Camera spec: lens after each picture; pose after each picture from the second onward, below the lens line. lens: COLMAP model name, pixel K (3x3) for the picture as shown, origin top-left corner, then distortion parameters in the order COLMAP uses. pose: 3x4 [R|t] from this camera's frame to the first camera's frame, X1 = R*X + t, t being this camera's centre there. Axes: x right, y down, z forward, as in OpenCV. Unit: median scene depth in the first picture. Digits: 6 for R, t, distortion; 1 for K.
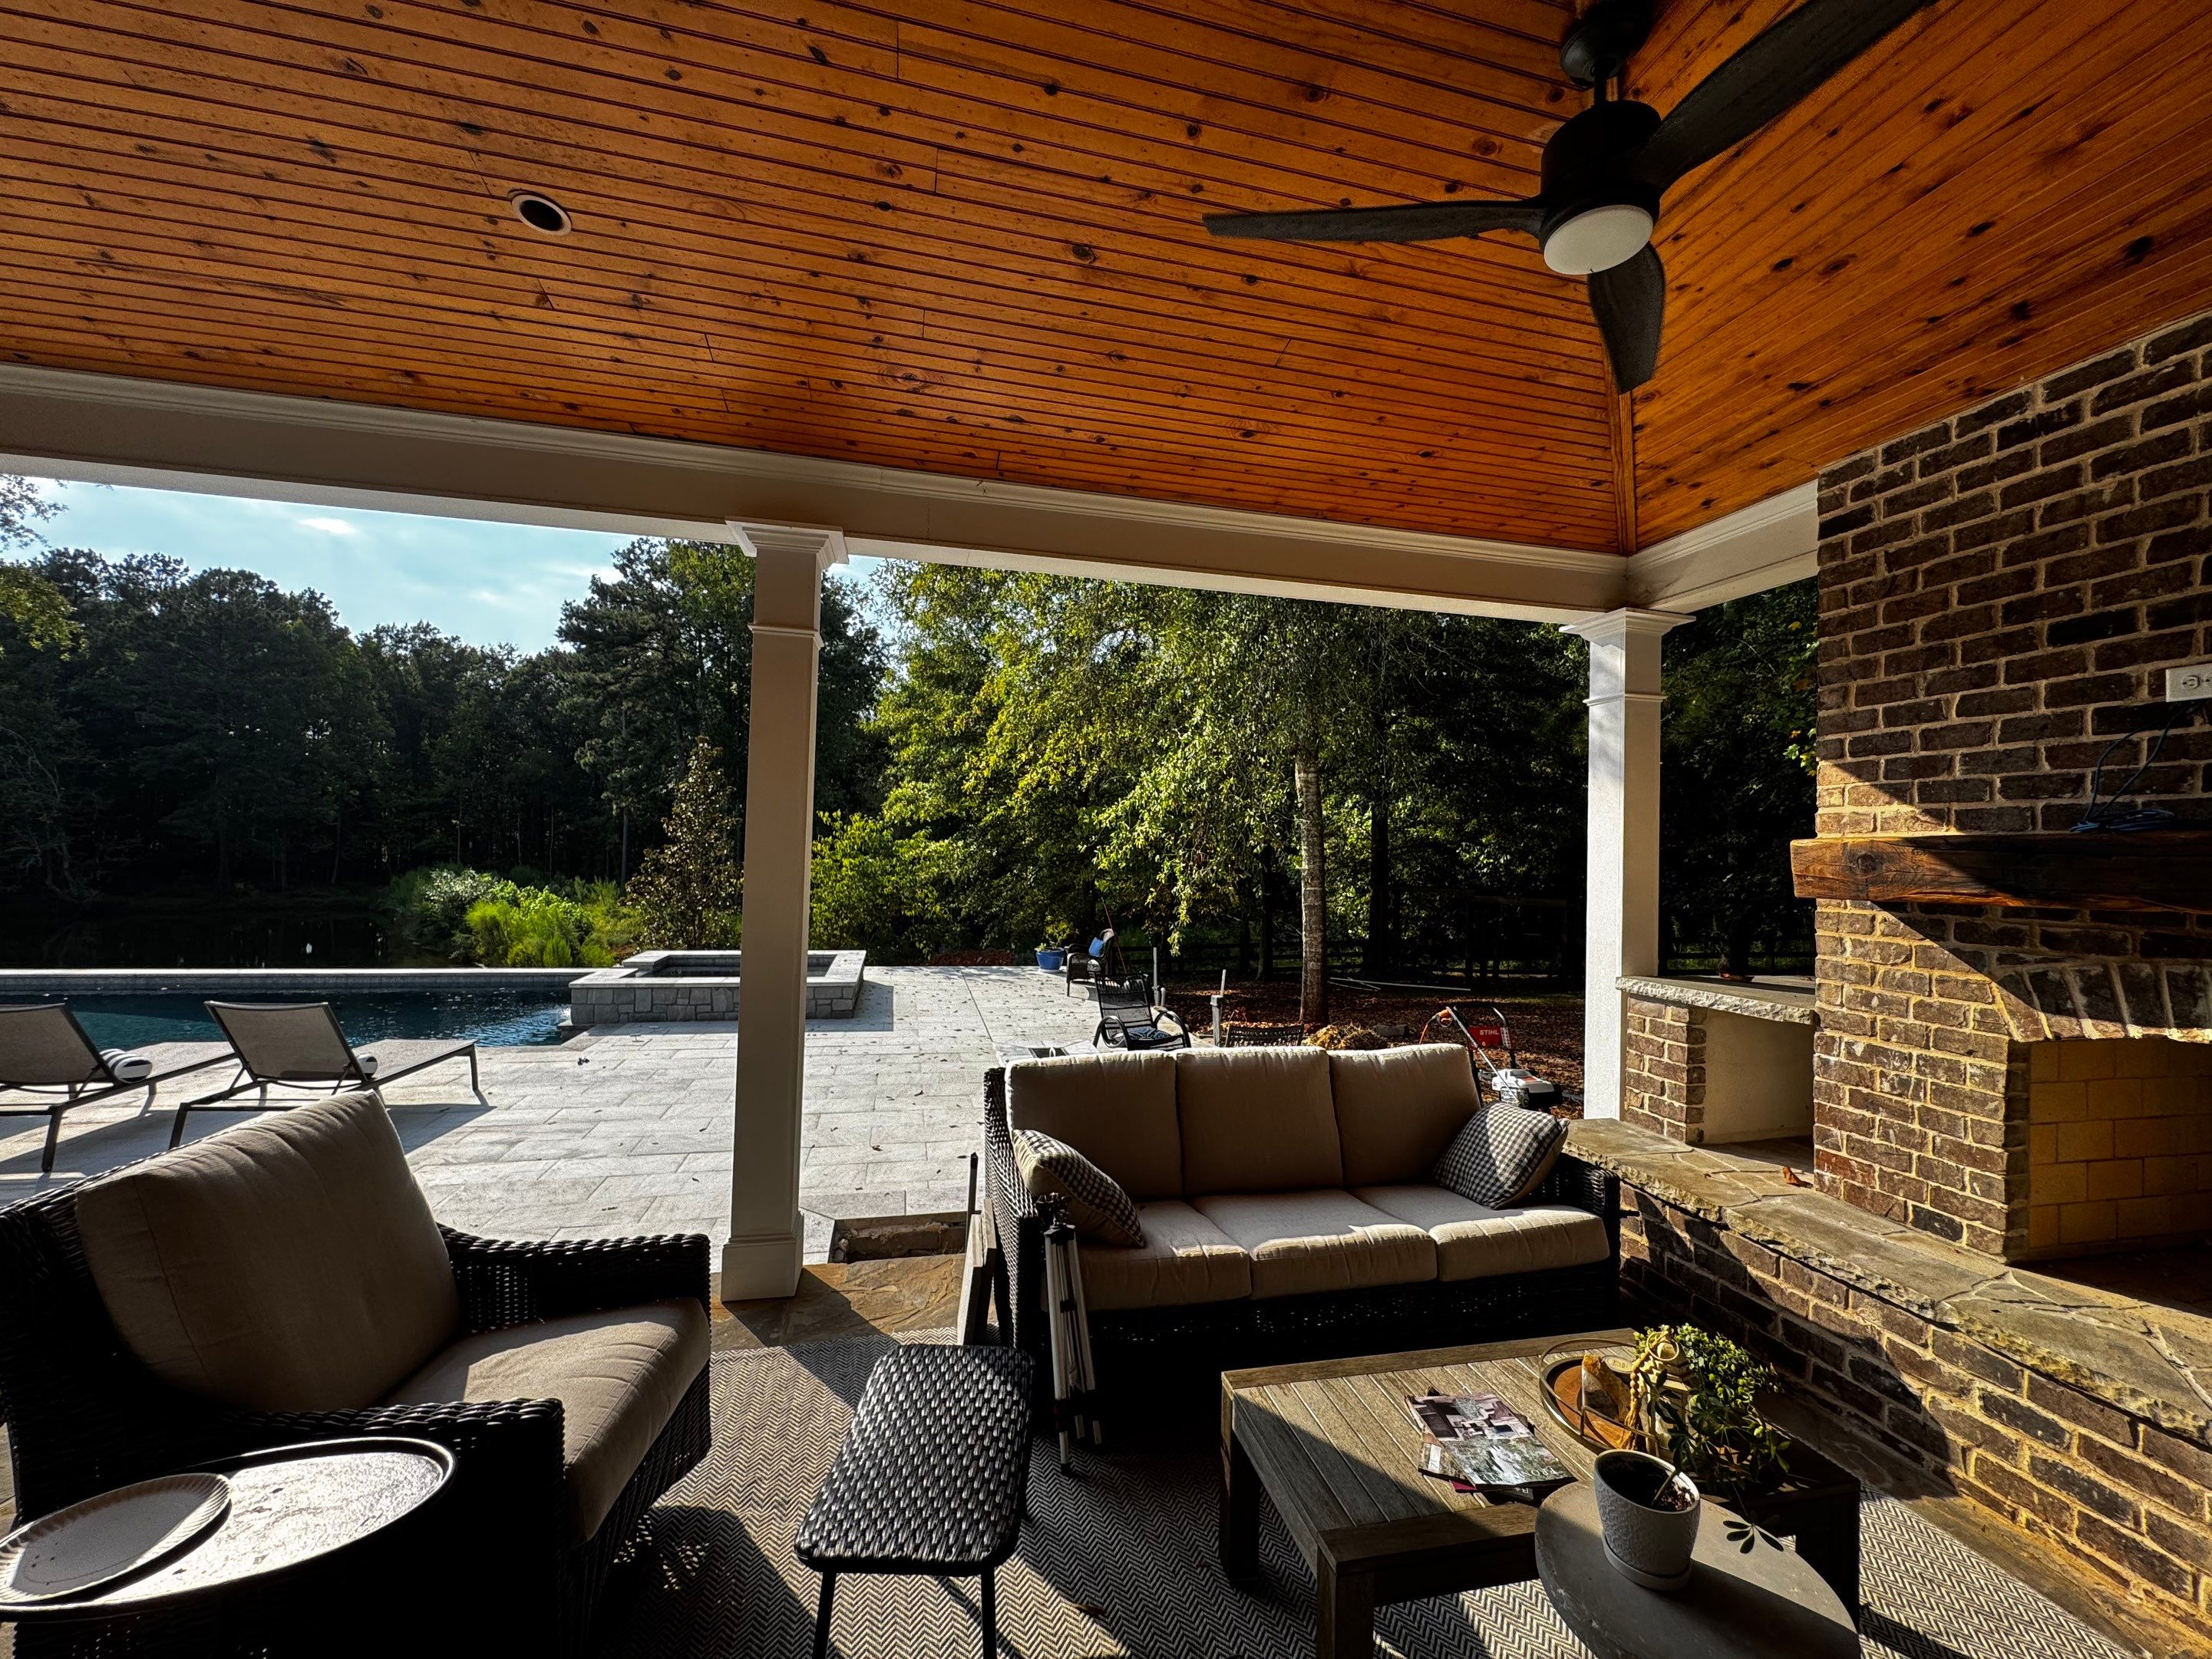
lens RADIAL K [[881.7, 0, 1106.8], [0, 881.7, 827.5], [0, 0, 1]] dist [-0.003574, 0.000266]
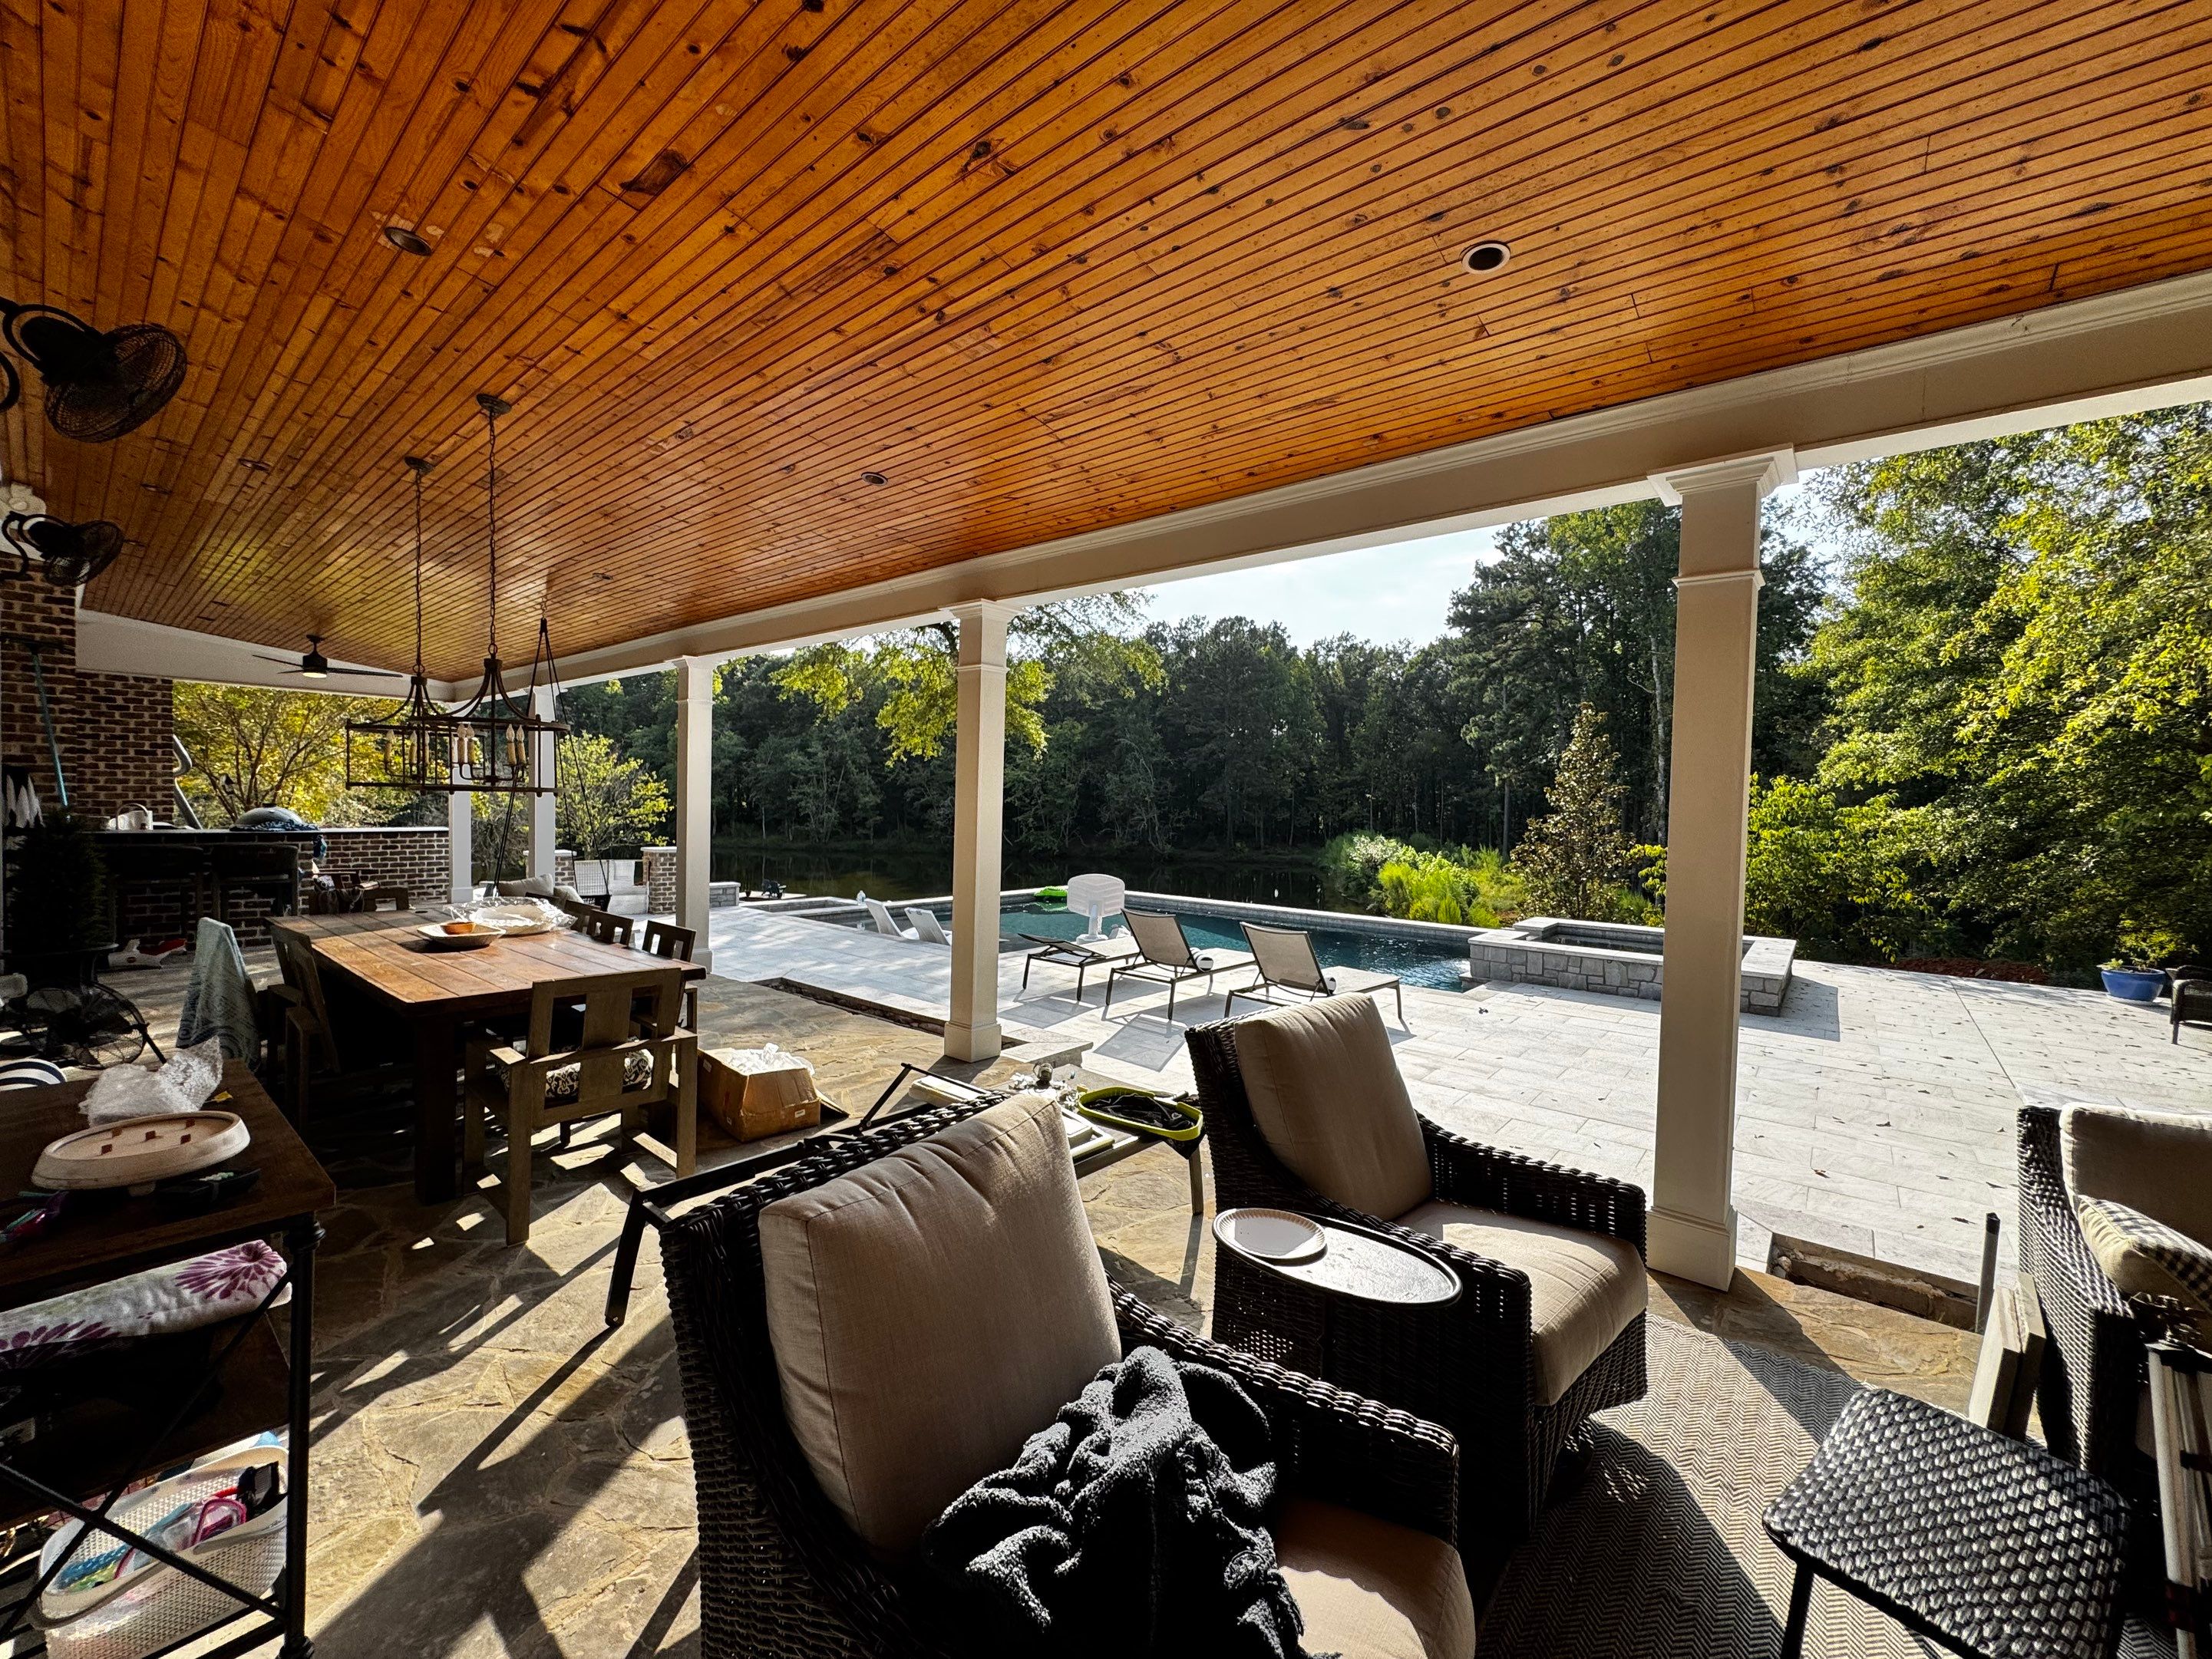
lens RADIAL K [[881.7, 0, 1106.8], [0, 881.7, 827.5], [0, 0, 1]] dist [-0.003574, 0.000266]
pose [[0.602085, 0.010259, -0.798366, -0.002609], [0.016749, 0.999535, 0.025475, 0.001088], [0.798256, -0.028710, 0.601634, -0.016467]]
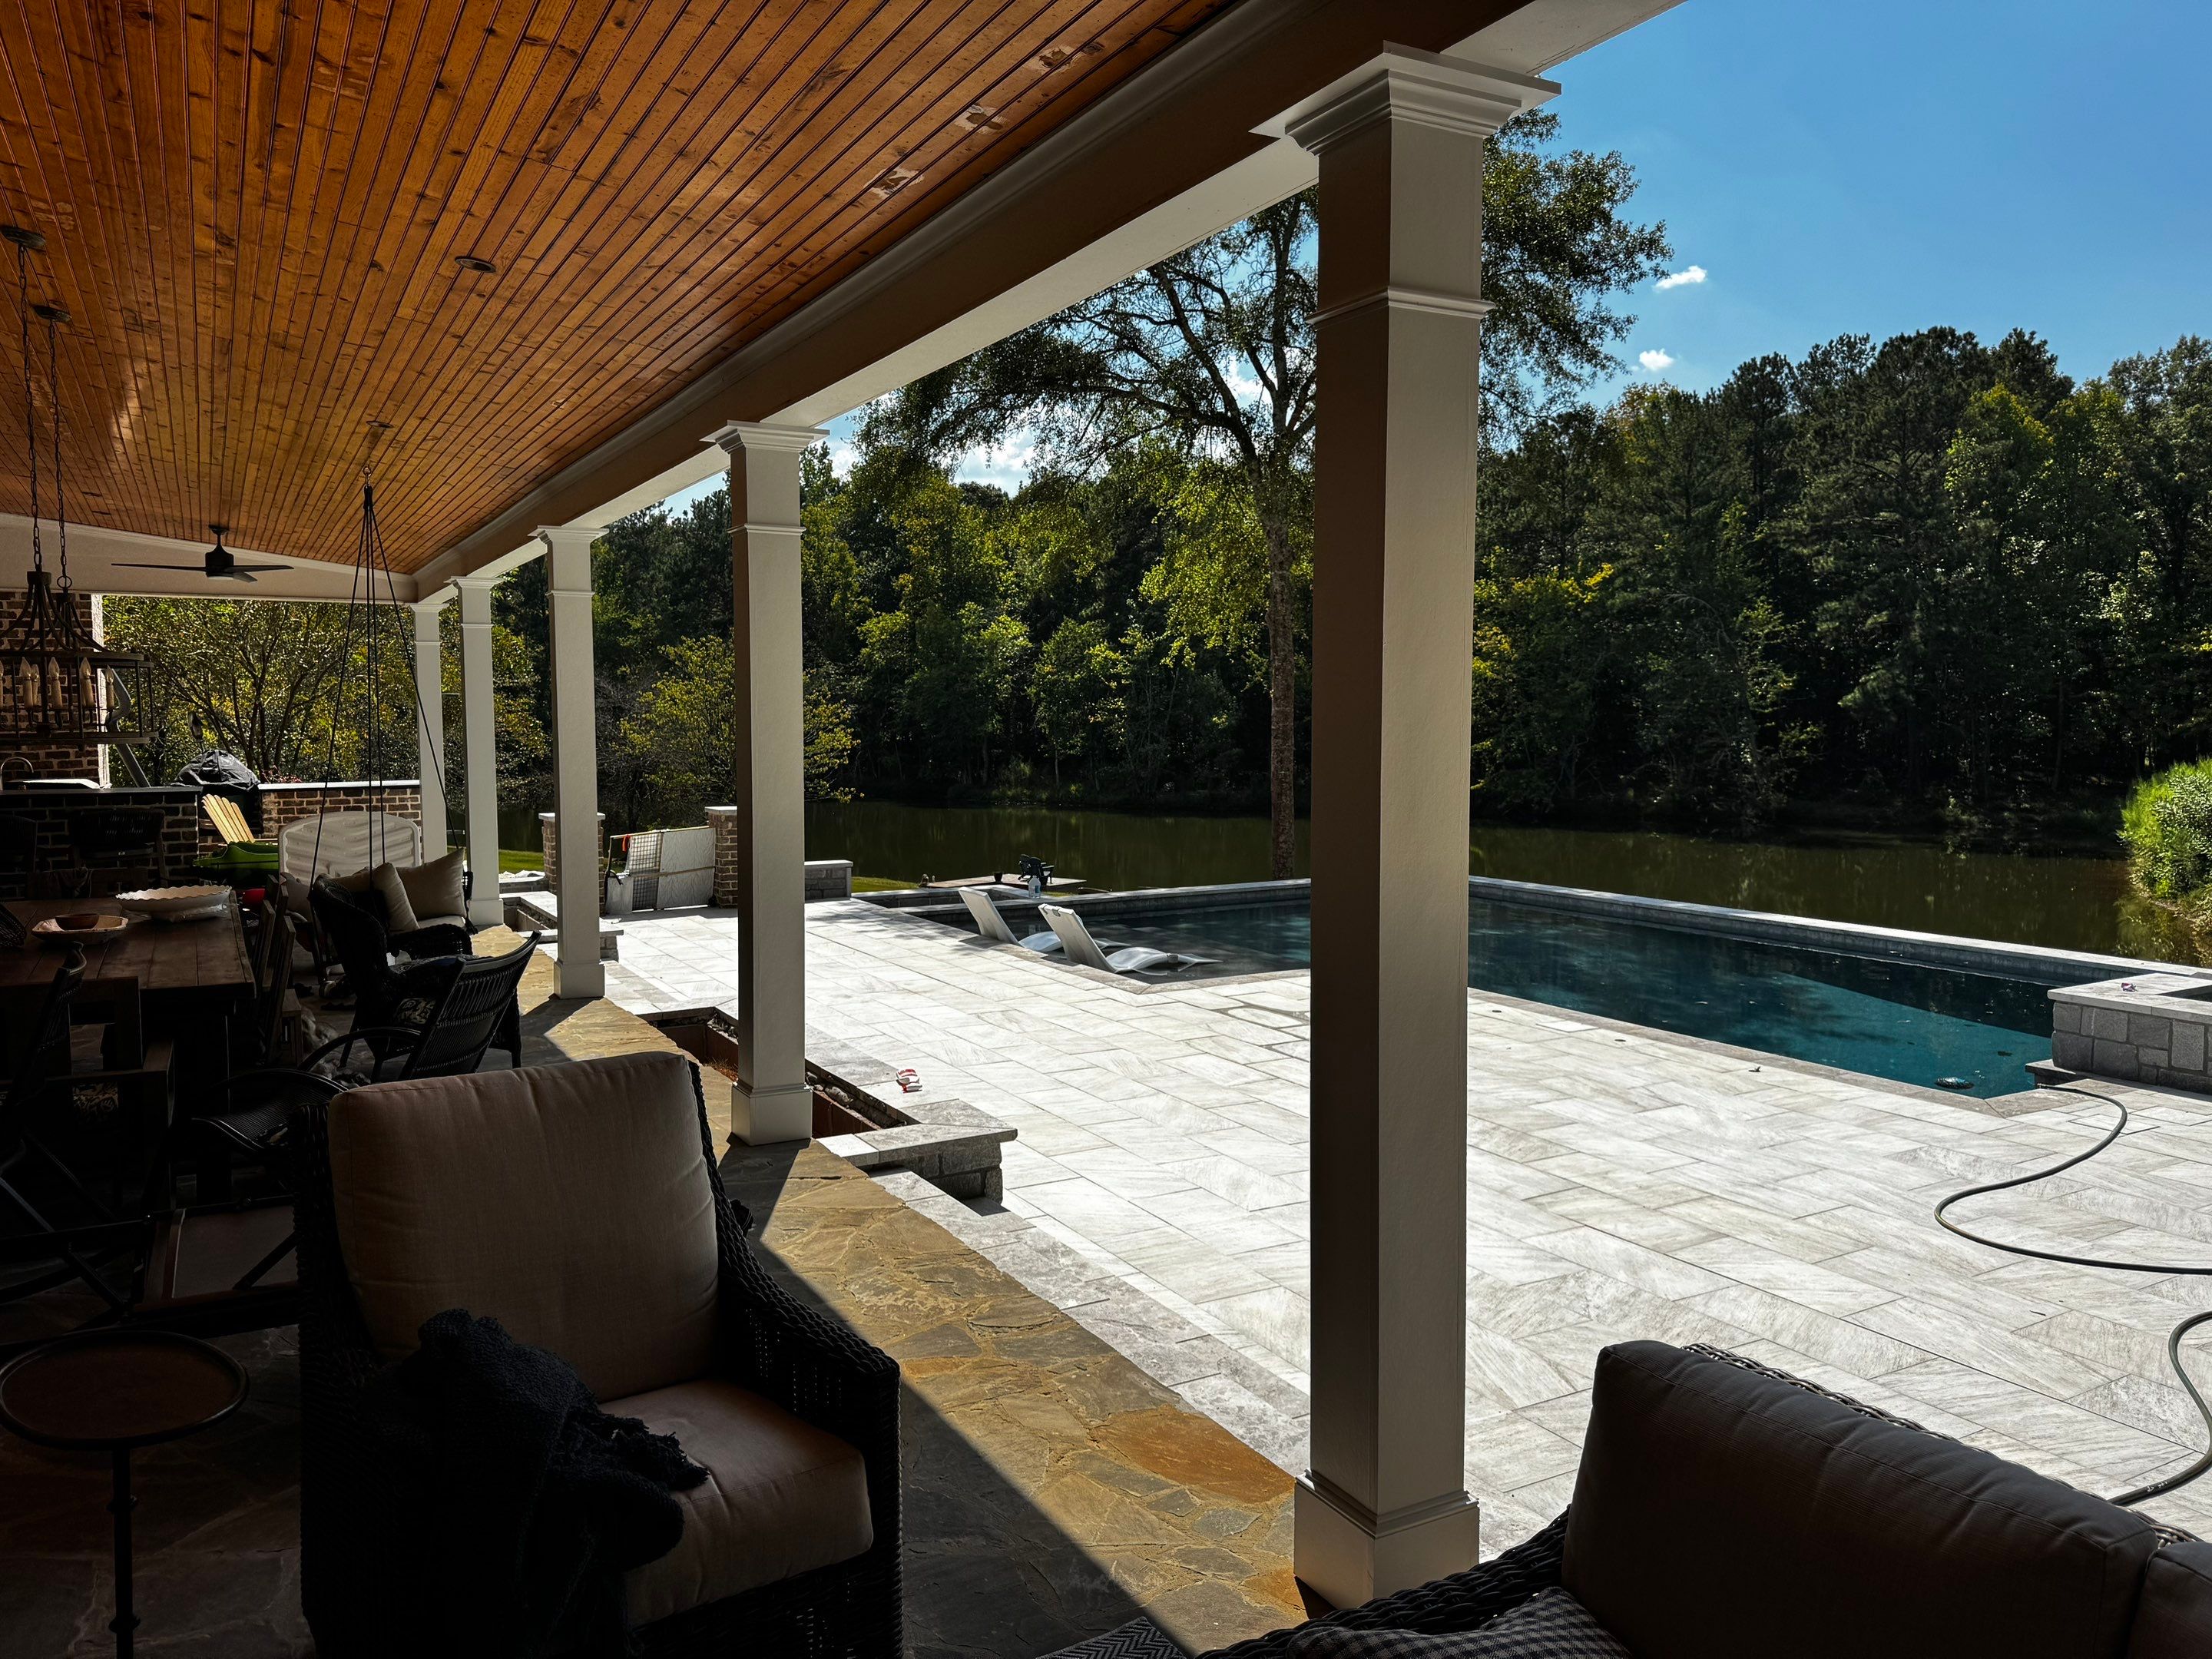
lens RADIAL K [[1552.7, 0, 1106.0], [0, 1552.7, 829.5], [0, 0, 1]] dist [0.070903, -0.094802]
pose [[0.284435, 0.042872, -0.957736, 0.102999], [0.039586, 0.997622, 0.056414, 0.002992], [0.957878, -0.053959, 0.282062, 0.139969]]
